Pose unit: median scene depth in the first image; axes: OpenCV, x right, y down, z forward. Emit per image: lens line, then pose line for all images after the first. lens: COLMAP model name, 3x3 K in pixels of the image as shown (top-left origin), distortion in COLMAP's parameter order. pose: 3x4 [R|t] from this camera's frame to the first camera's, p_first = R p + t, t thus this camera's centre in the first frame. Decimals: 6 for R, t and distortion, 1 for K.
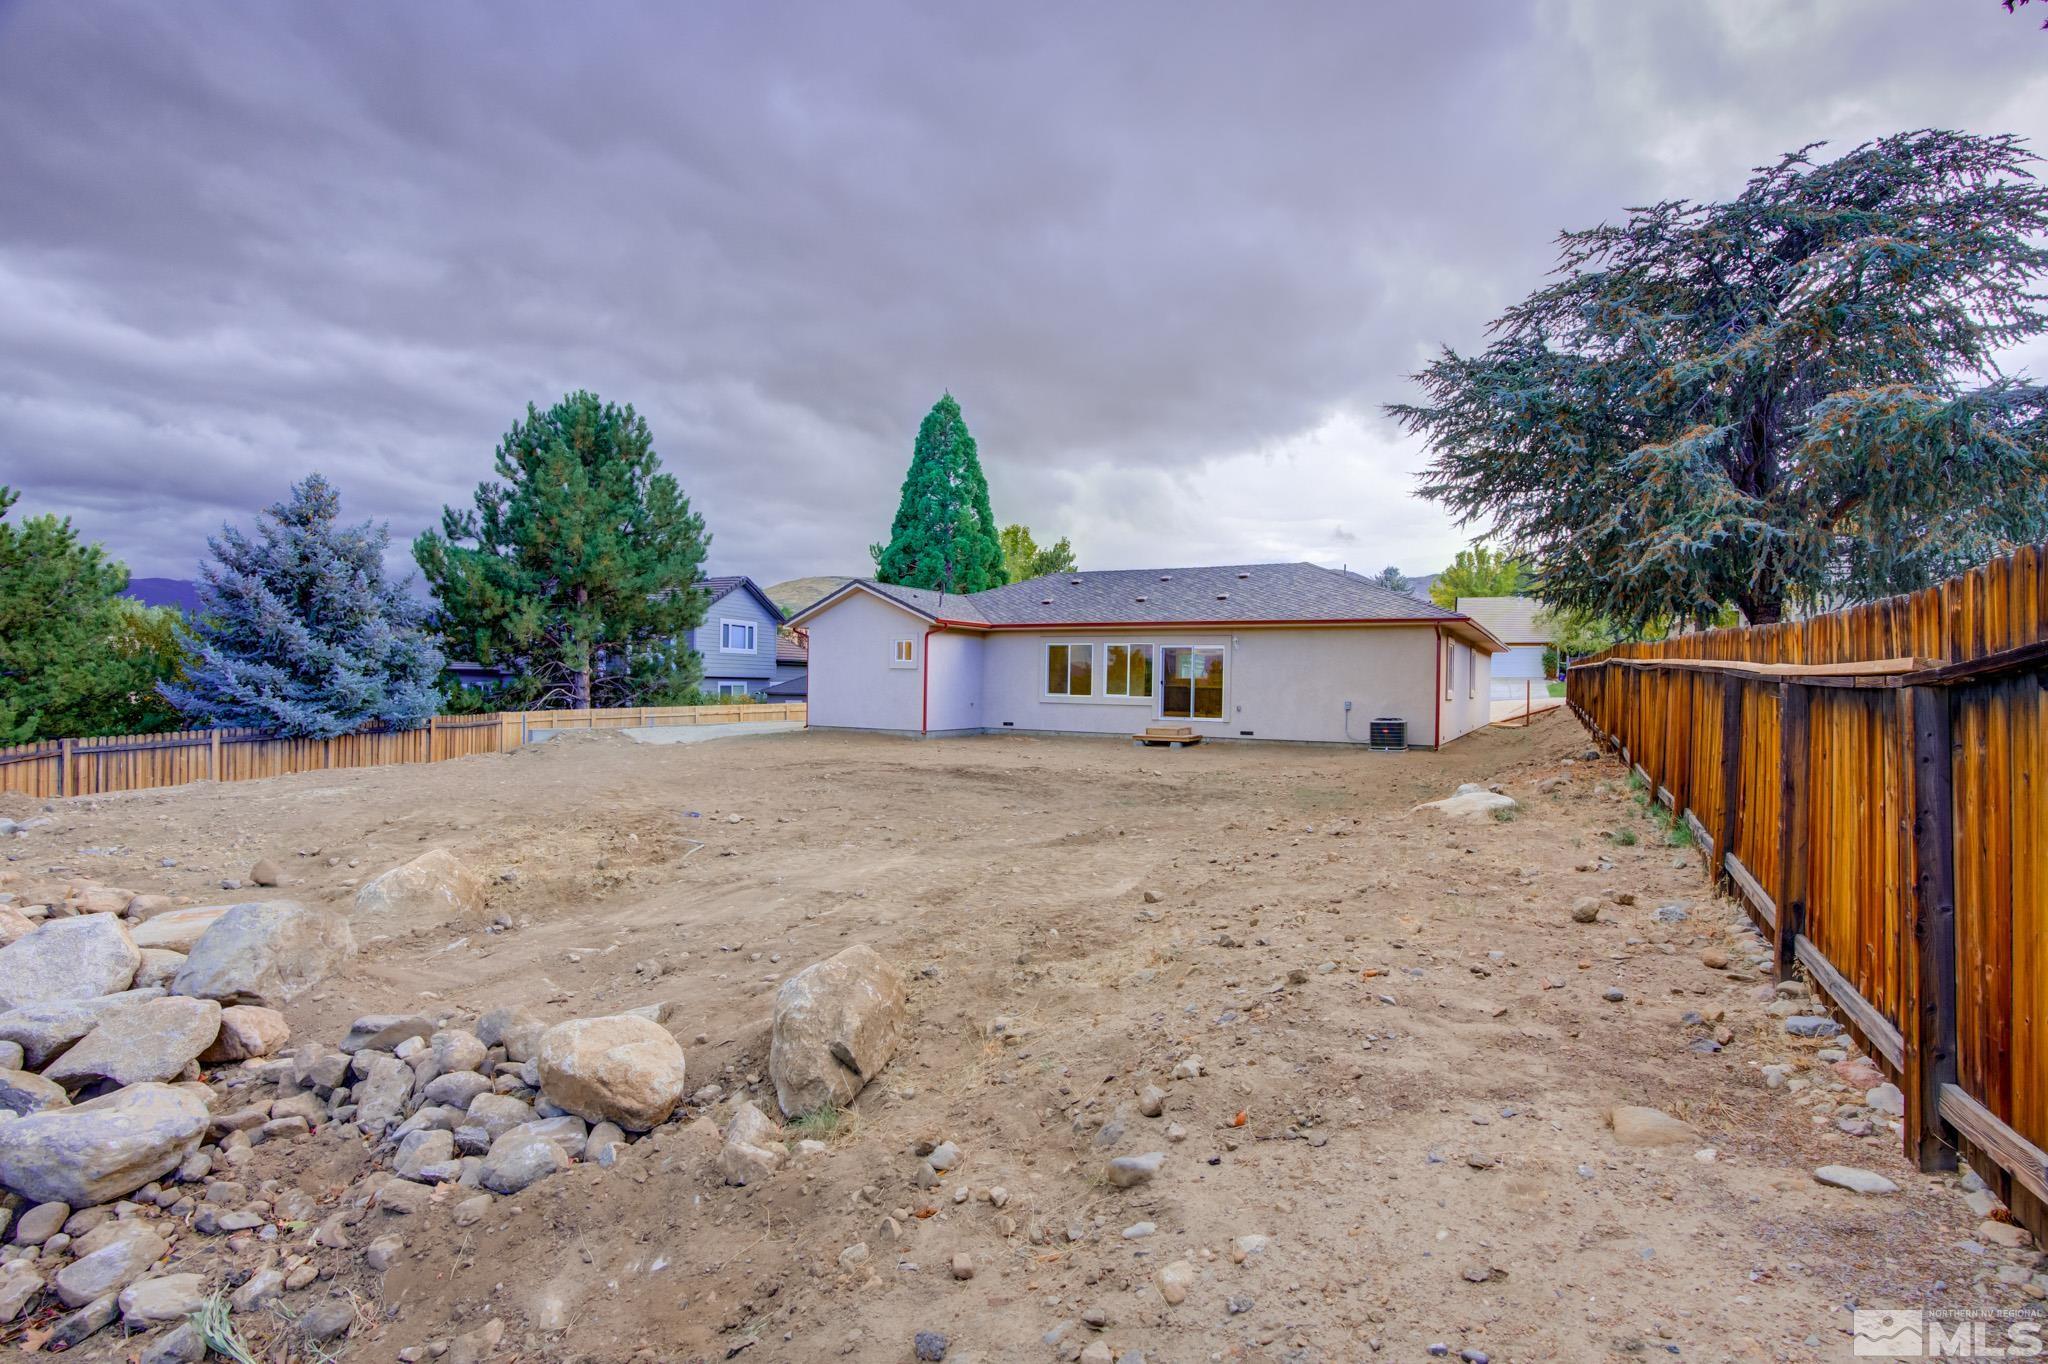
lens RADIAL K [[956.8, 0, 1052.5], [0, 956.8, 651.2], [0, 0, 1]] dist [-0.046164, 0.014254]
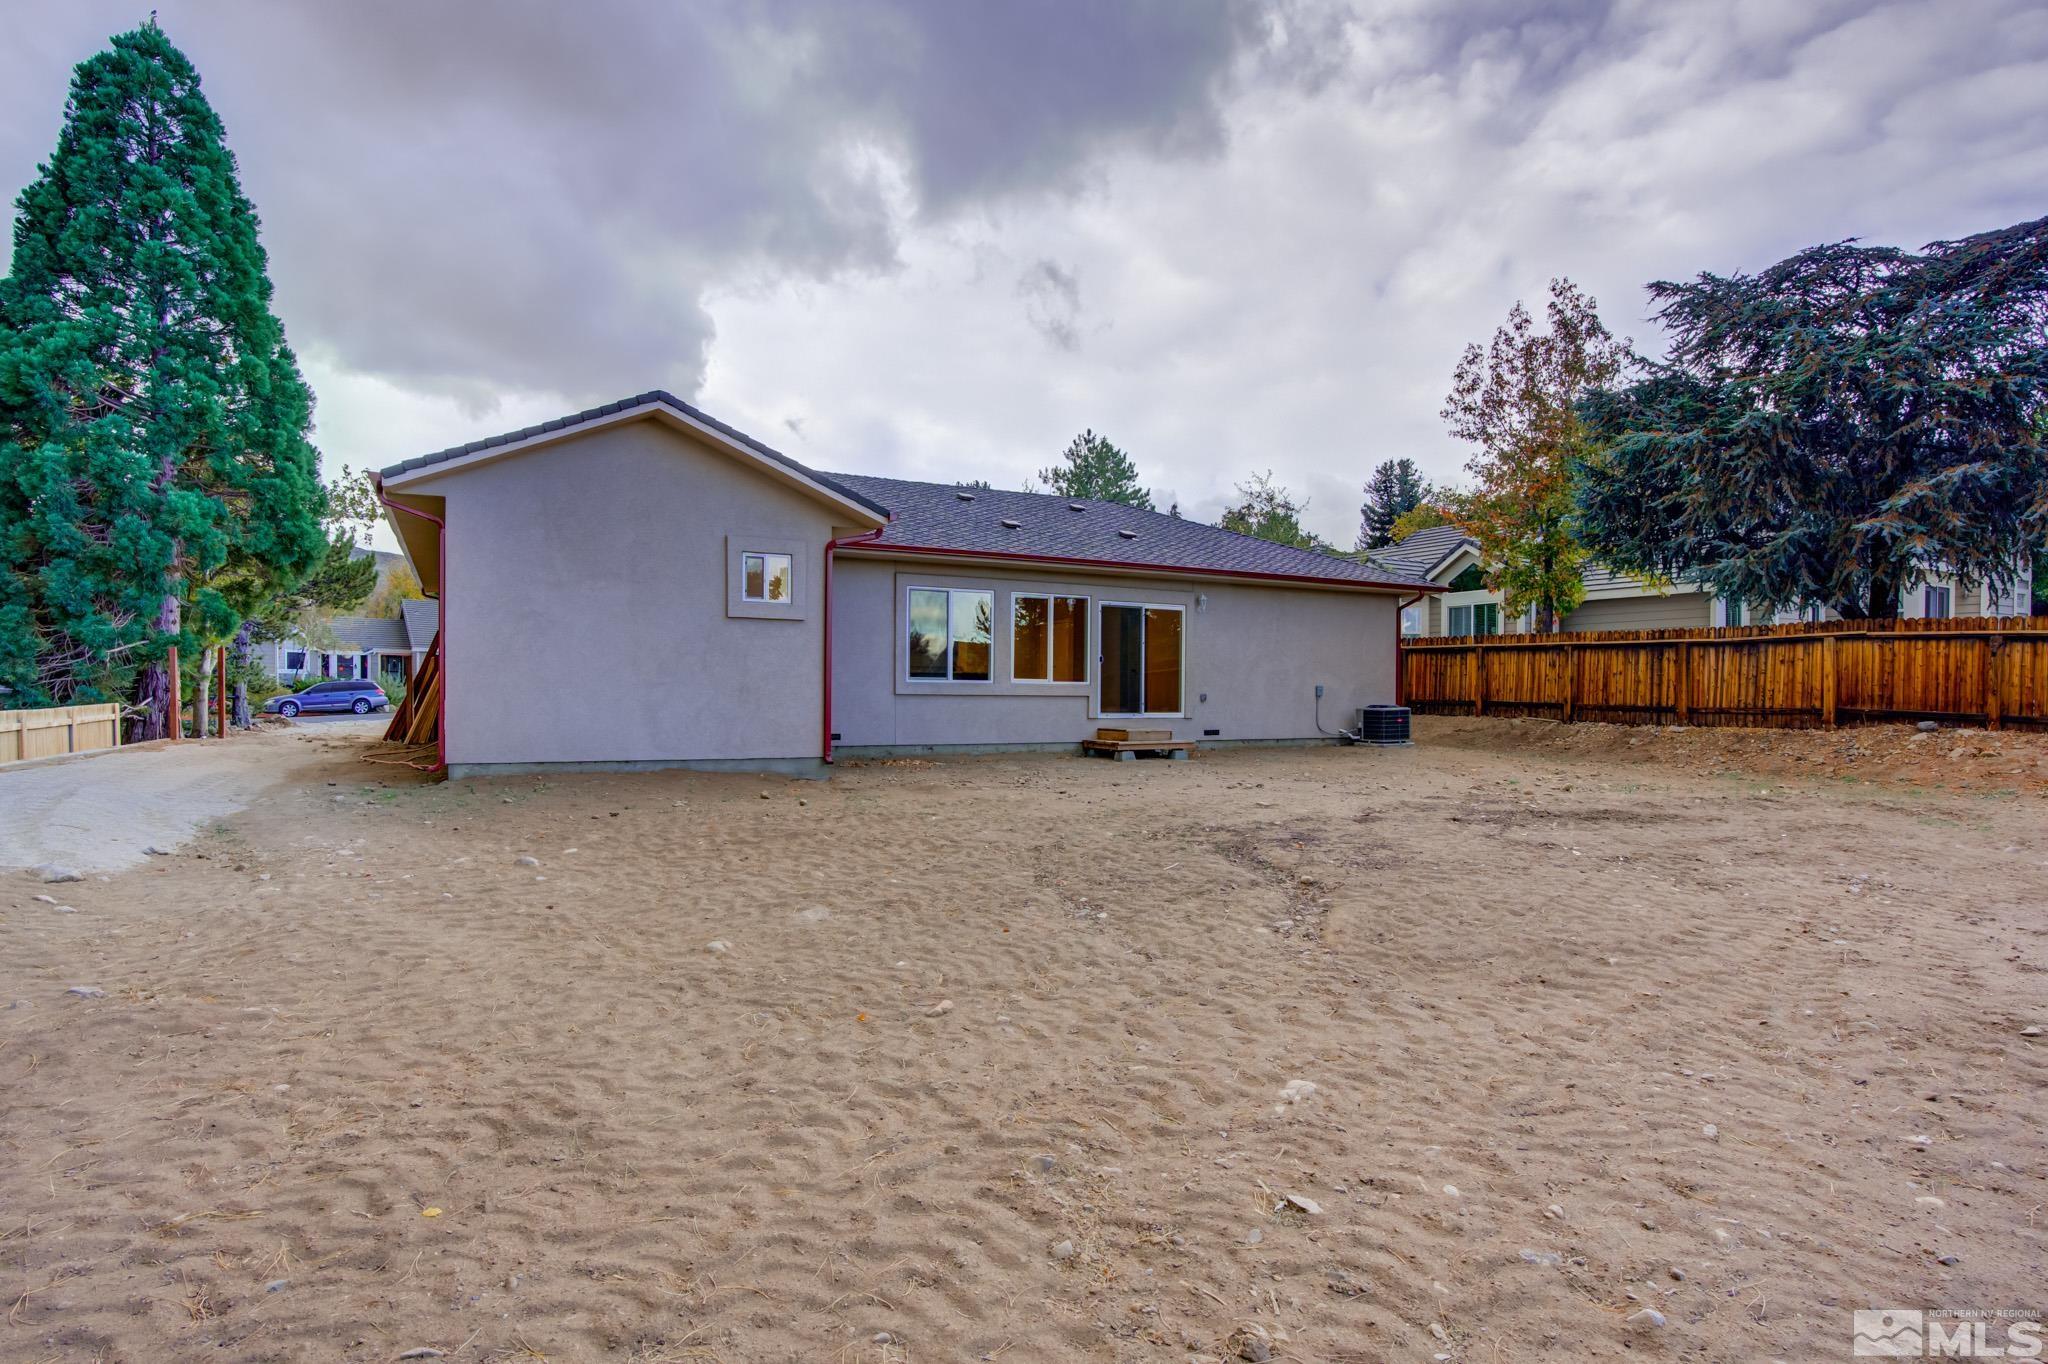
lens RADIAL K [[1083.4, 0, 1017.2], [0, 1083.4, 682.6], [0, 0, 1]] dist [-0.018136, 0.009450]
pose [[0.574498, -0.001849, 0.818504, -1.031696], [-0.023589, 0.999545, 0.018815, 0.073837], [-0.818166, -0.030117, 0.574193, 1.289731]]
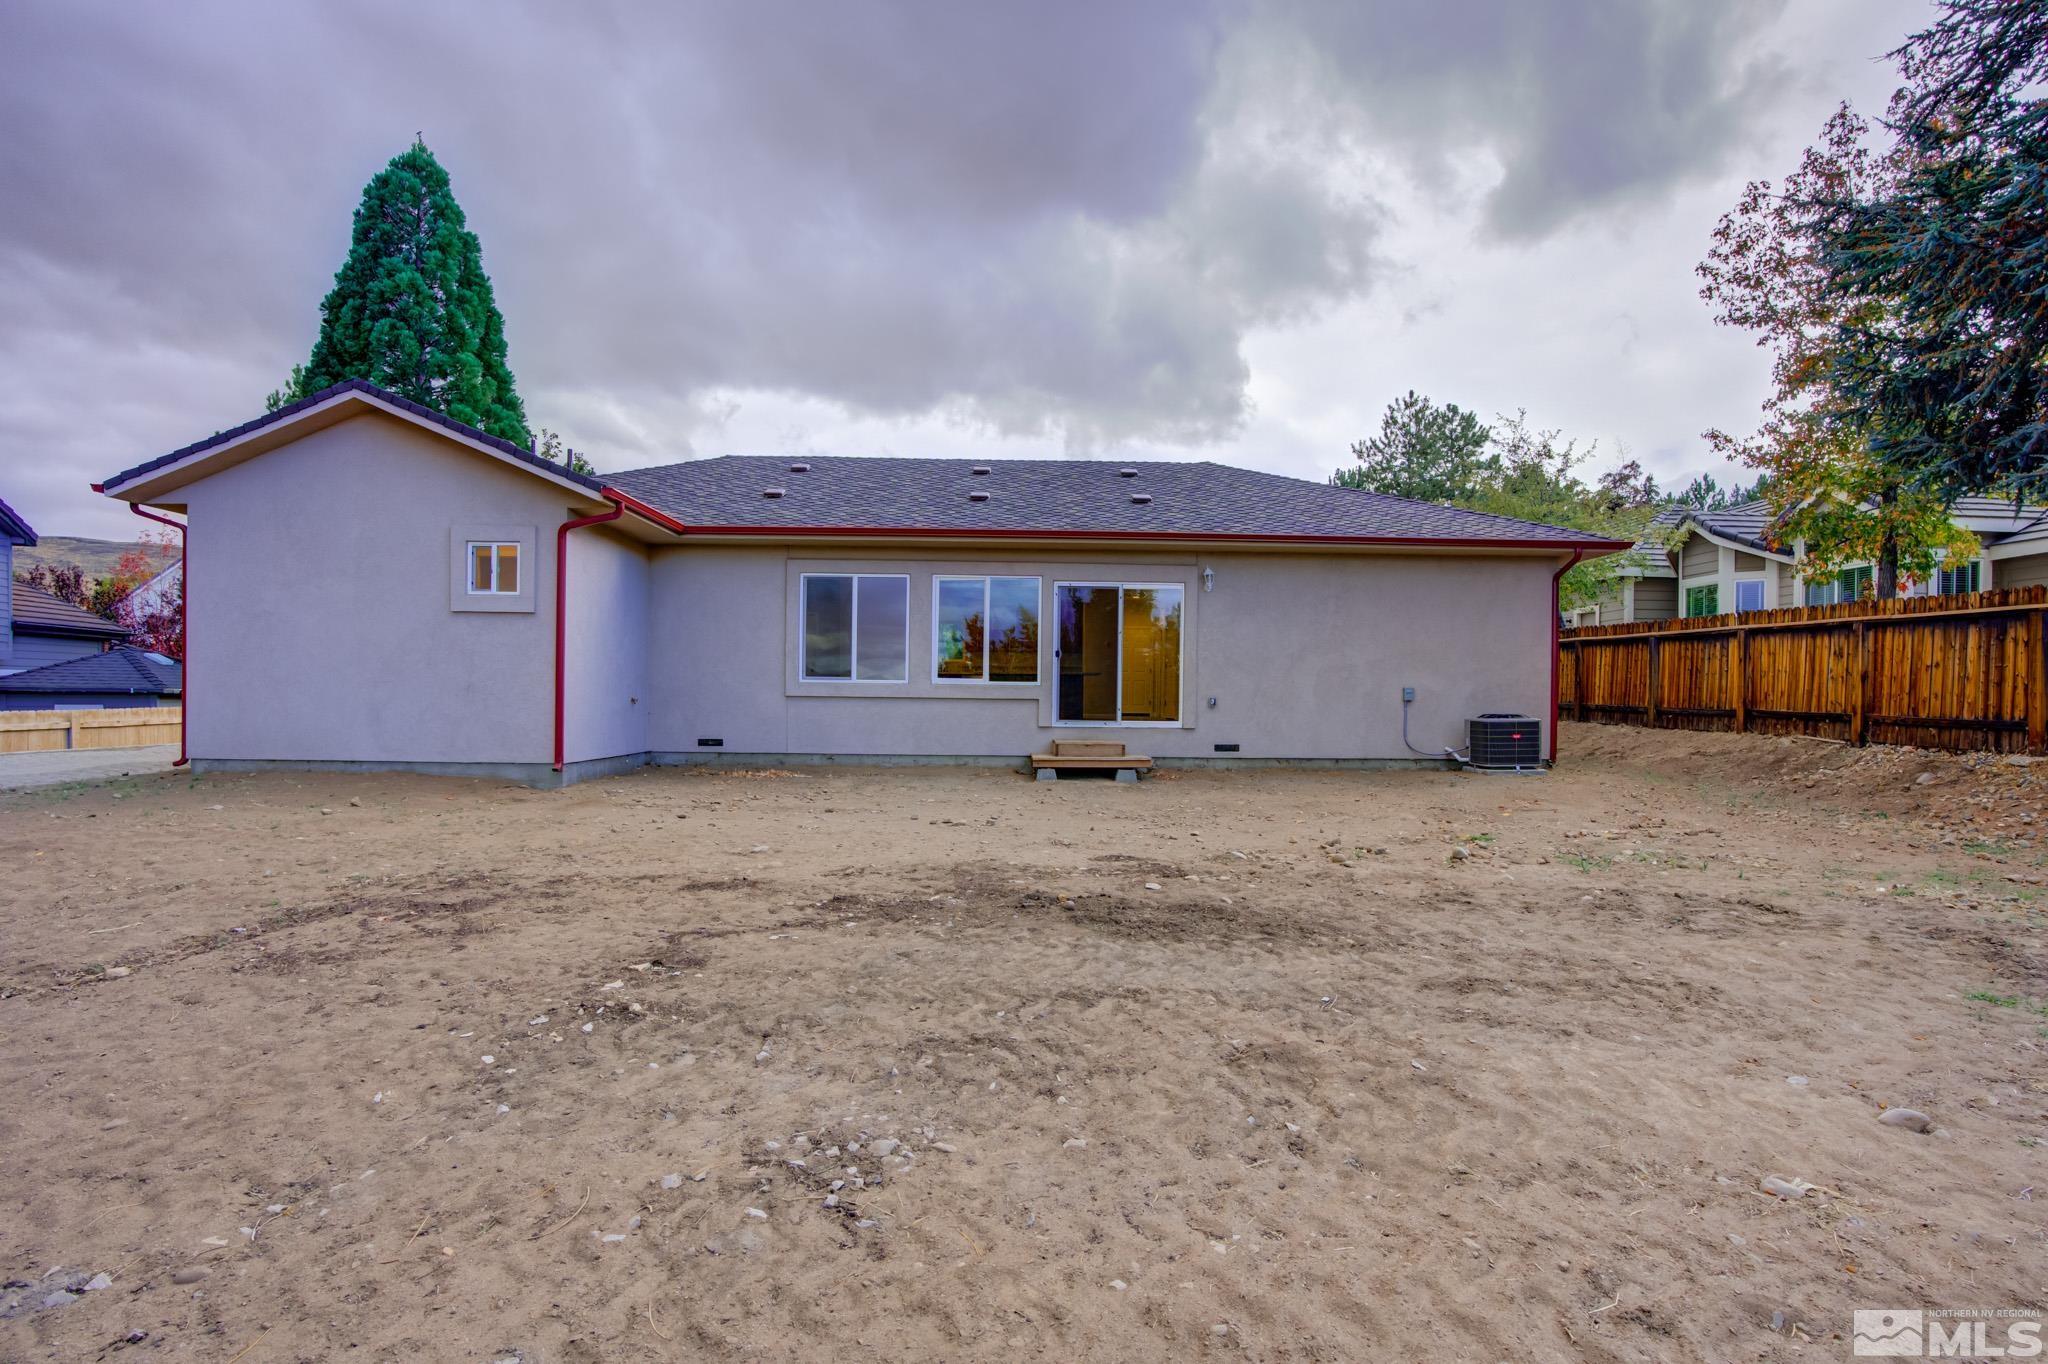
lens RADIAL K [[1083.4, 0, 1016.7], [0, 1083.4, 679.1], [0, 0, 1]] dist [-0.018136, 0.009450]
pose [[0.876156, 0.002658, 0.482020, -0.378634], [-0.012363, 0.999780, 0.016960, 0.075180], [-0.481868, -0.020818, 0.875996, 1.020913]]
